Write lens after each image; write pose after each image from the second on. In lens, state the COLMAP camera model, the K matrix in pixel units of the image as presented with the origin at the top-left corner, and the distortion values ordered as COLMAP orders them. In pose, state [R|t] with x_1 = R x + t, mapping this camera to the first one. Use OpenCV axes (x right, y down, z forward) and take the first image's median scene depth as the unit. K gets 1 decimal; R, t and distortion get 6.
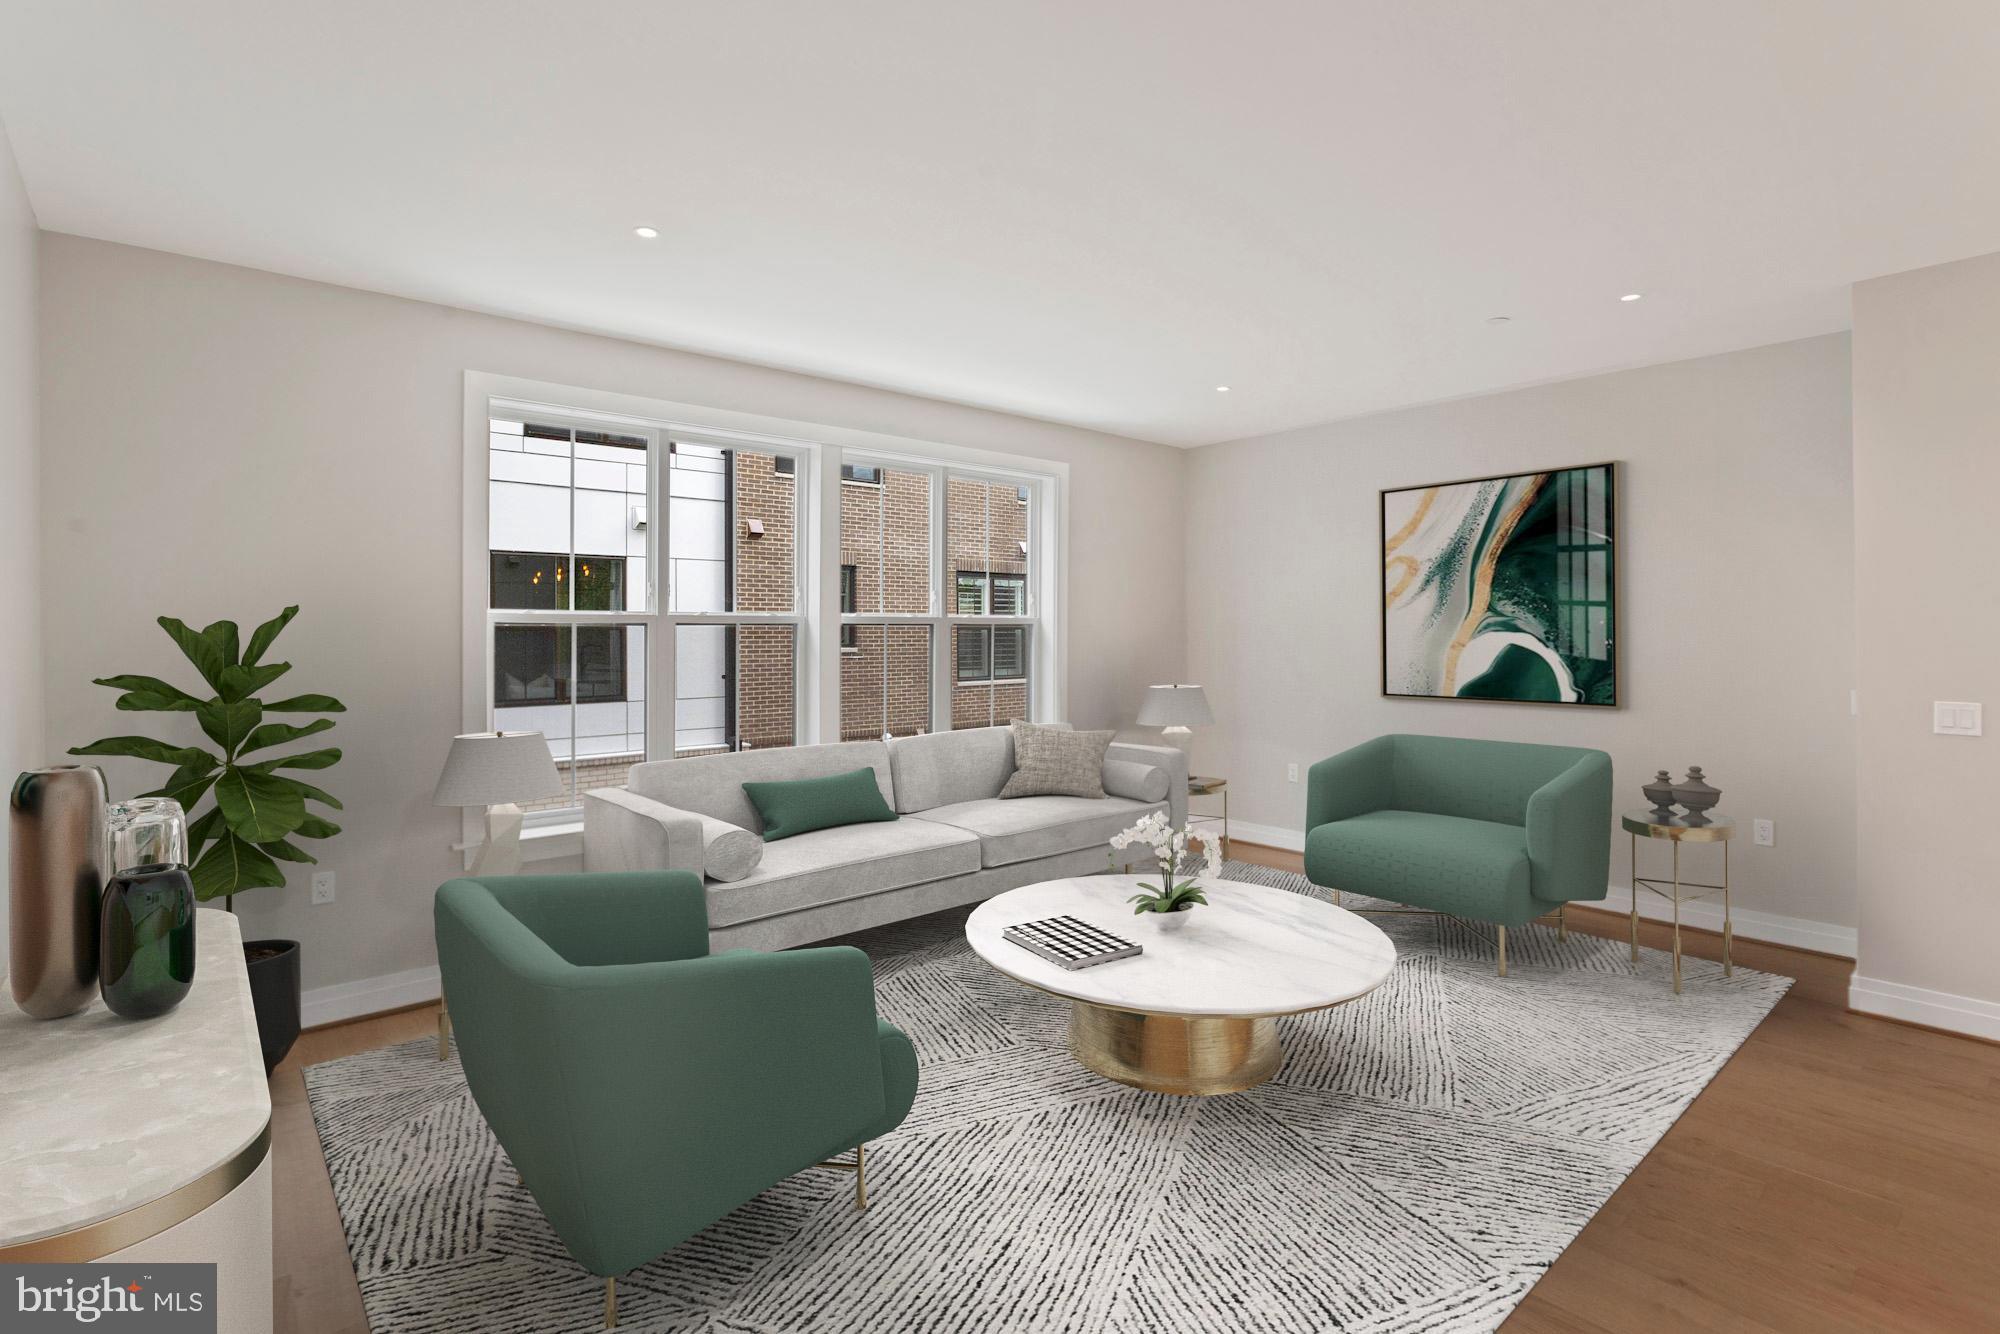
lens RADIAL K [[956.6, 0, 1002.1], [0, 956.6, 664.8], [0, 0, 1]] dist [-0.004216, -0.000270]
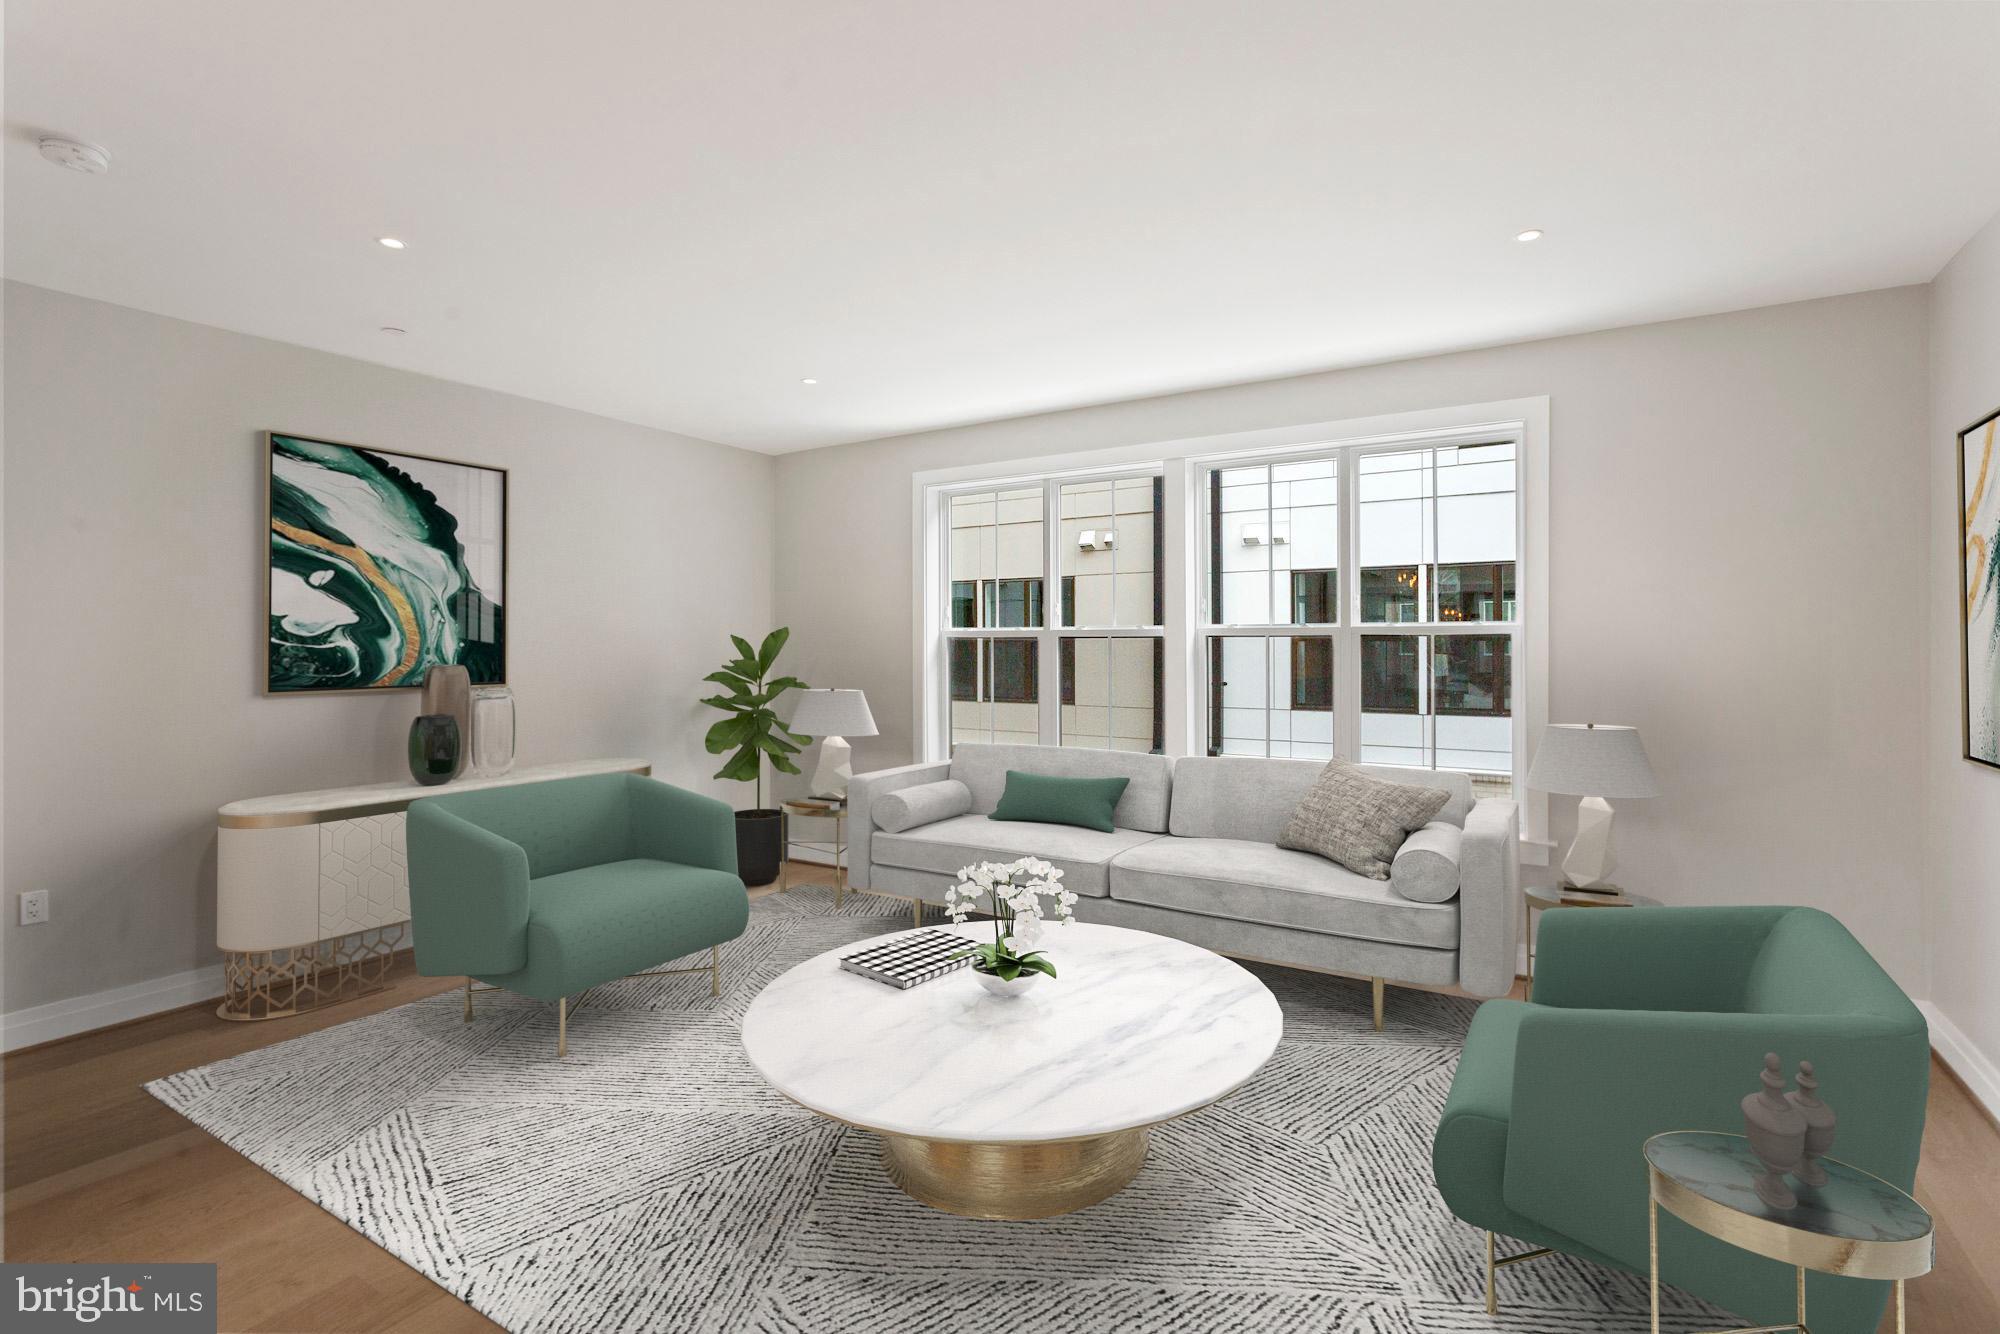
lens RADIAL K [[956.6, 0, 1004.7], [0, 956.6, 651.2], [0, 0, 1]] dist [-0.004216, -0.000270]
pose [[0.292407, 0.012556, -0.956212, 1.256959], [-0.034048, 0.999417, 0.002711, -0.040645], [0.955688, 0.031765, 0.292664, 0.925087]]
